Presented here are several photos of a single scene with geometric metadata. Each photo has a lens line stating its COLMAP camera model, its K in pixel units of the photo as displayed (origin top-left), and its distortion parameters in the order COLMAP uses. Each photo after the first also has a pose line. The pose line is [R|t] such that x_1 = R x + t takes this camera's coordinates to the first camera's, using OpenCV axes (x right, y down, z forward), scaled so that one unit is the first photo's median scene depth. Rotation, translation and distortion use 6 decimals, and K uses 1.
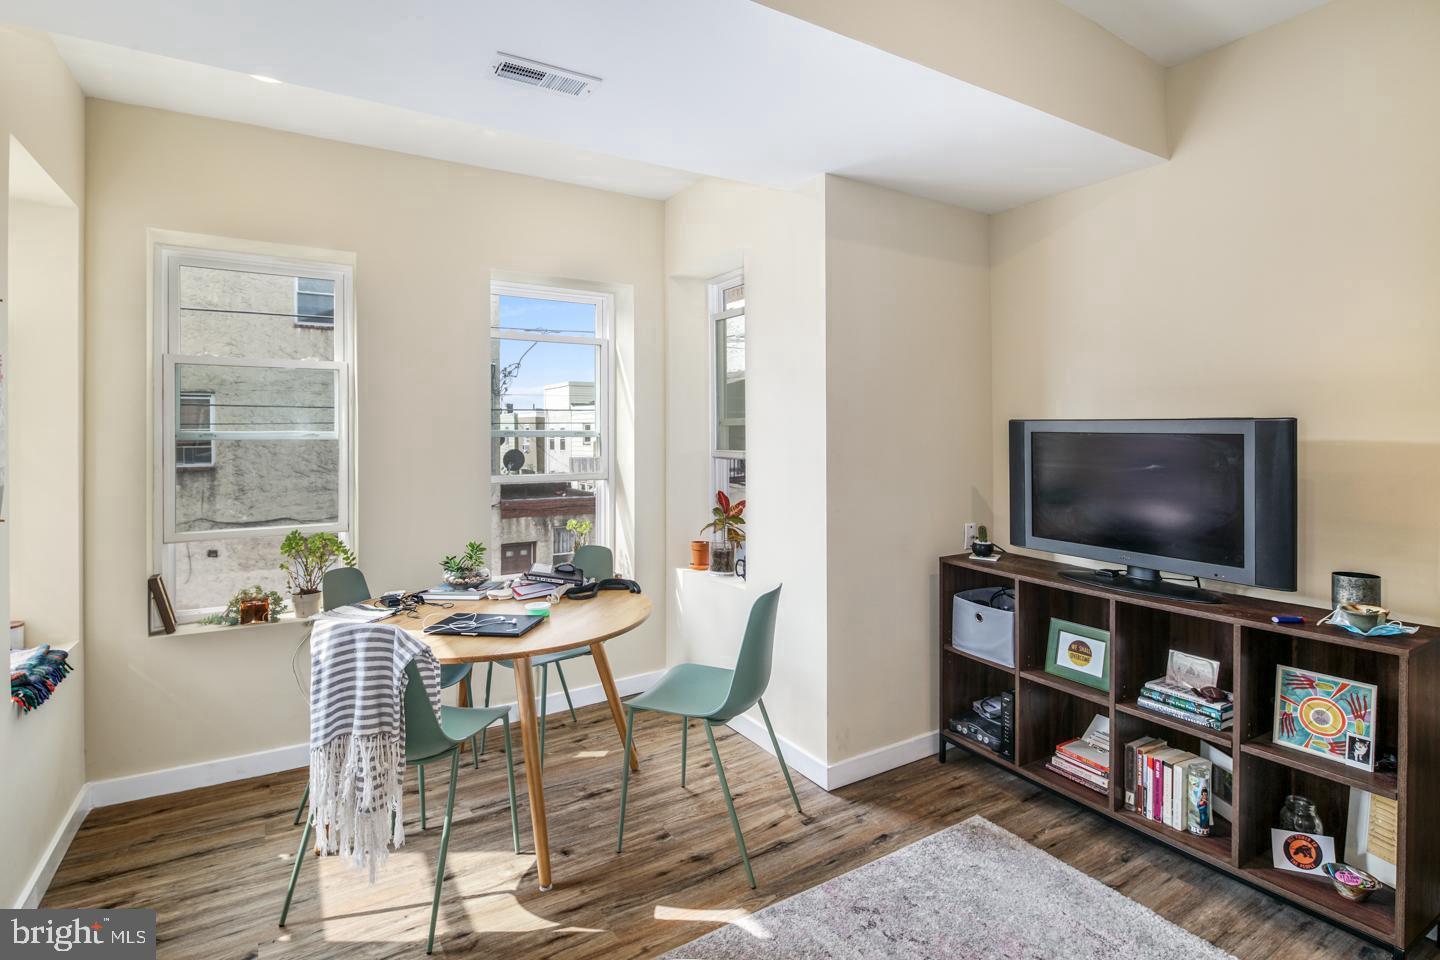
lens RADIAL K [[713.3, 0, 712.5], [0, 713.3, 444.1], [0, 0, 1]] dist [0.001977, -0.004548]
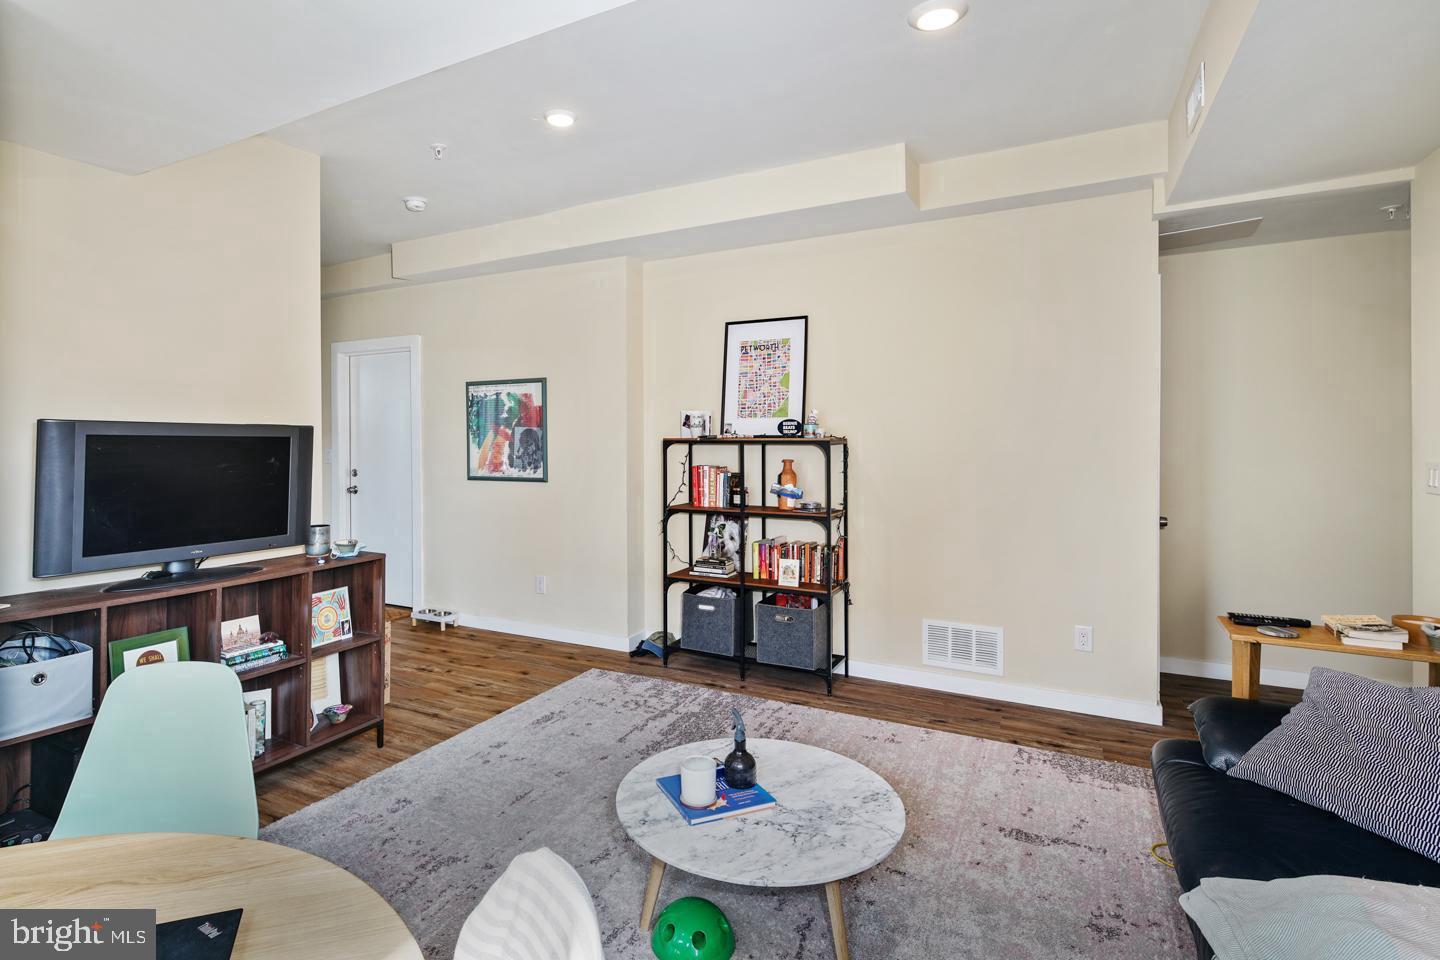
lens RADIAL K [[713.3, 0, 657.0], [0, 713.3, 428.4], [0, 0, 1]] dist [0.001977, -0.004548]
pose [[-0.493223, 0.014125, 0.869788, -0.671145], [0.016171, 0.999844, -0.007067, -0.006877], [-0.869753, 0.010580, -0.493375, 0.885276]]
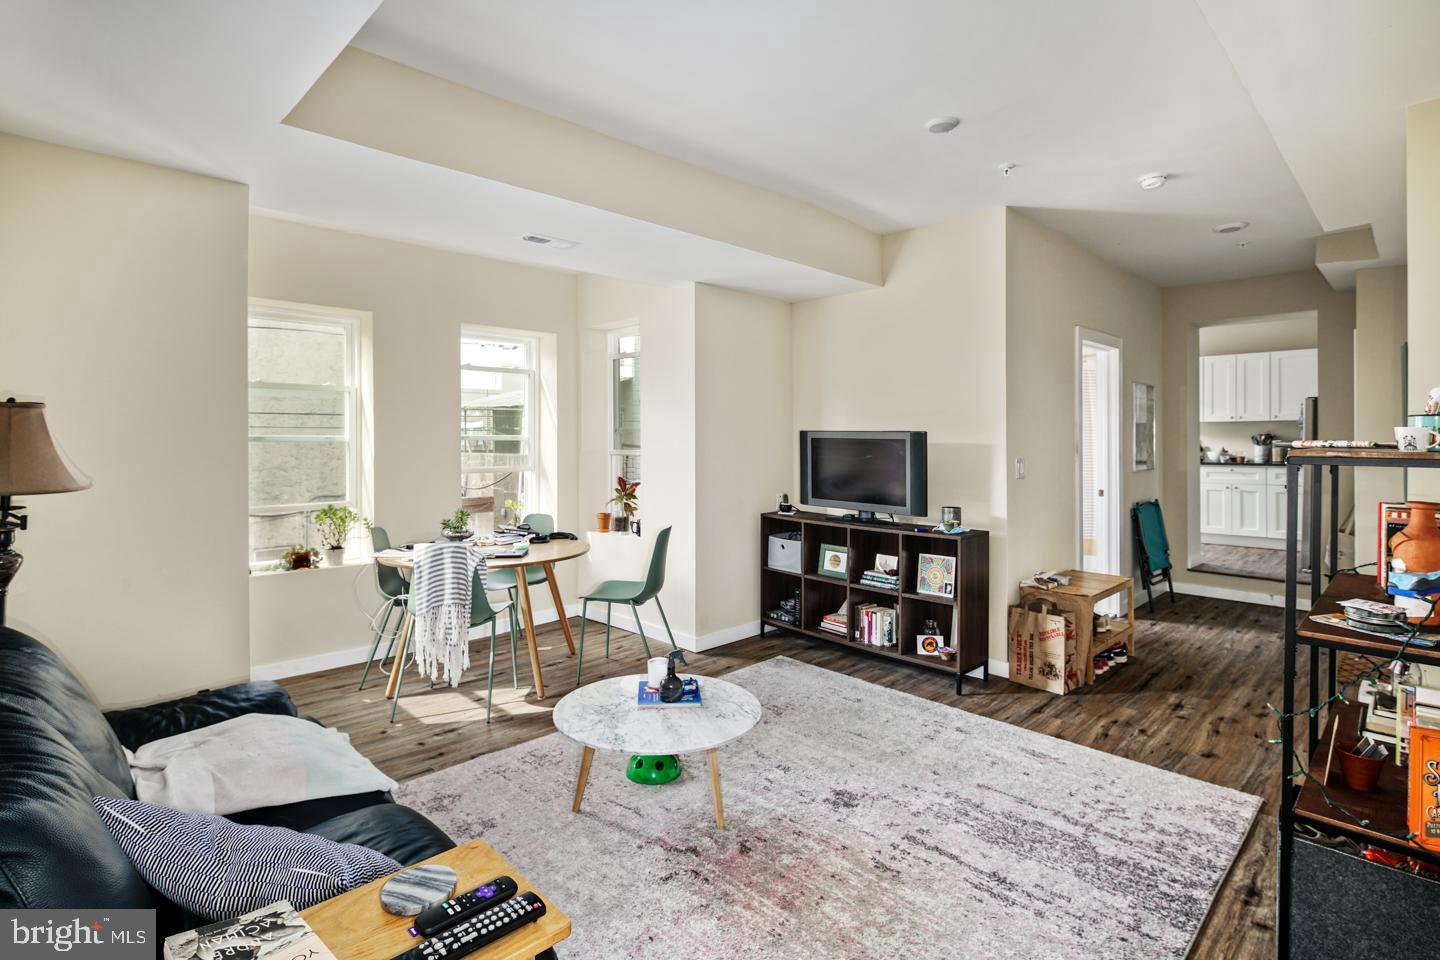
lens RADIAL K [[713.3, 0, 718.3], [0, 713.3, 444.0], [0, 0, 1]] dist [0.001977, -0.004548]
pose [[0.972837, 0.001505, 0.231488, -0.186545], [0.000050, 0.999977, -0.006710, 0.010473], [-0.231493, 0.006539, 0.972815, -0.681214]]
